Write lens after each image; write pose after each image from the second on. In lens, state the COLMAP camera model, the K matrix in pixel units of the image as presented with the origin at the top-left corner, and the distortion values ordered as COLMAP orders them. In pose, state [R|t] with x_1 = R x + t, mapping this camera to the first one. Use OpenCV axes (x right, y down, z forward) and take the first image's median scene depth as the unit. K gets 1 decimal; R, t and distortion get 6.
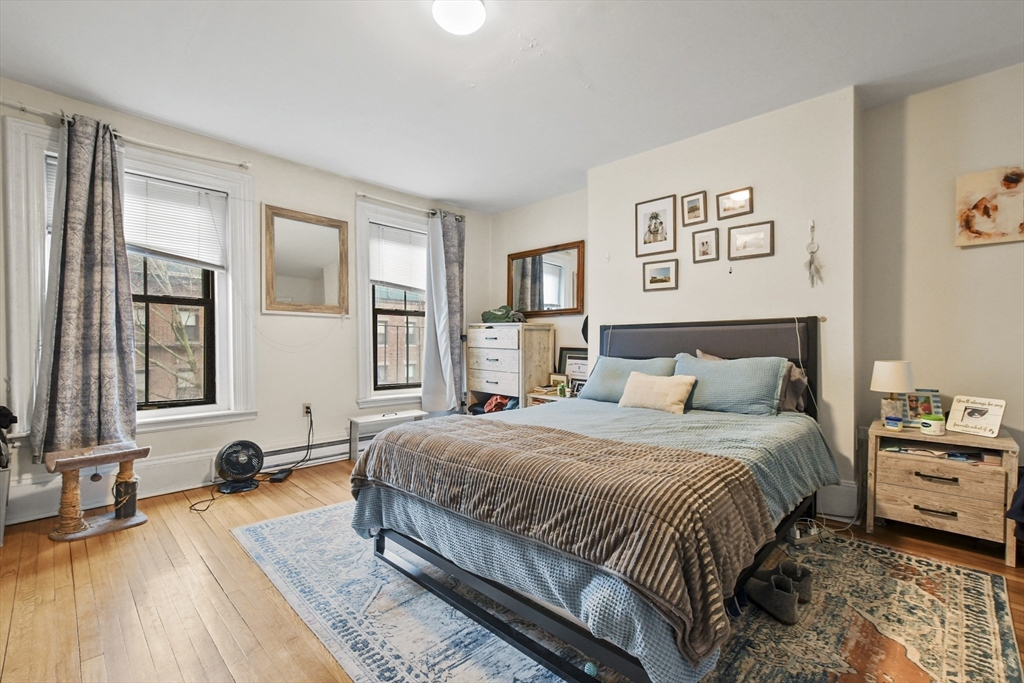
lens RADIAL K [[445.2, 0, 510.7], [0, 445.2, 347.8], [0, 0, 1]] dist [-0.010621, 0.000623]
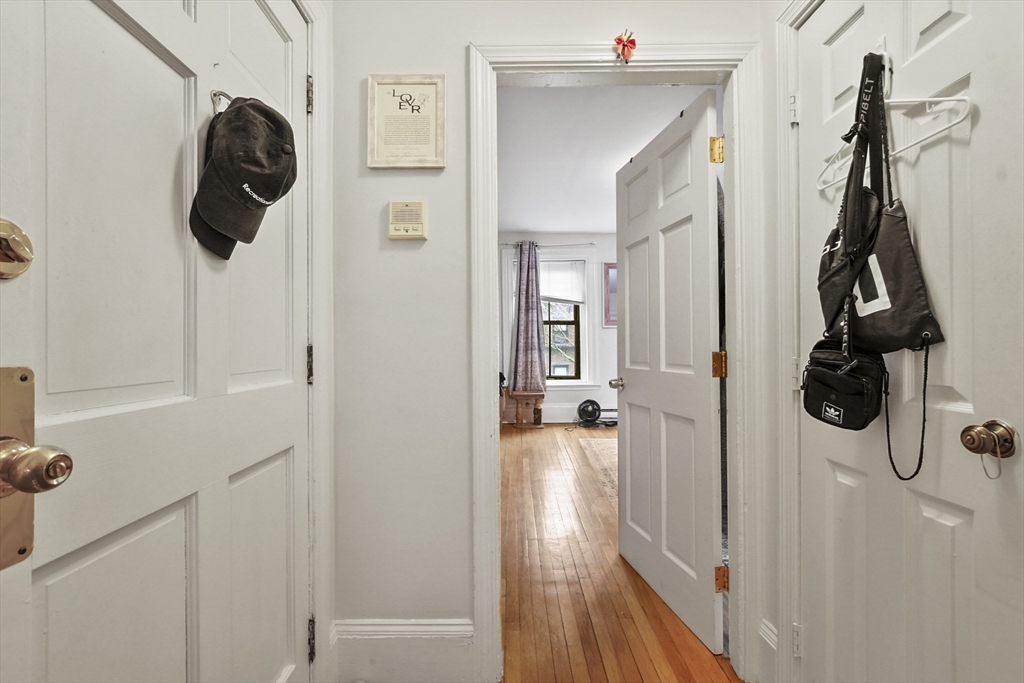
lens RADIAL K [[445.2, 0, 514.0], [0, 445.2, 342.6], [0, 0, 1]] dist [-0.010621, 0.000623]
pose [[0.686766, -0.011796, -0.726782, 0.496209], [0.002256, 0.999898, -0.014096, 0.003503], [0.726875, 0.008041, 0.686723, -0.463981]]
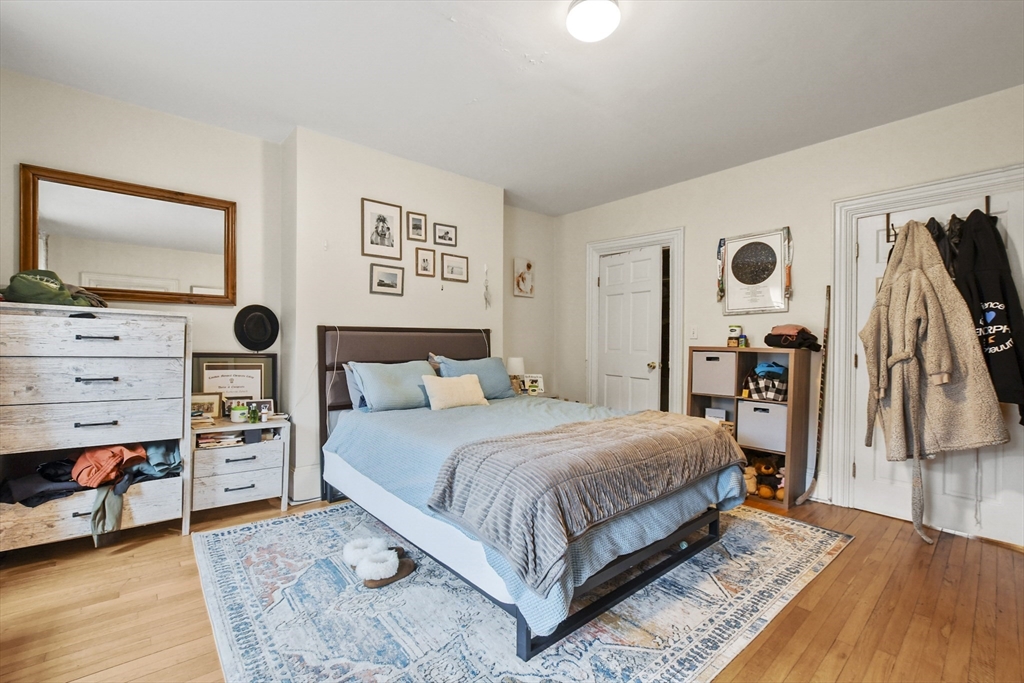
lens RADIAL K [[445.2, 0, 512.9], [0, 445.2, 345.7], [0, 0, 1]] dist [-0.010621, 0.000623]
pose [[0.086495, -0.003914, 0.996245, -0.781879], [0.003987, 0.999986, 0.003582, -0.018391], [-0.996244, 0.003662, 0.086509, 0.757579]]
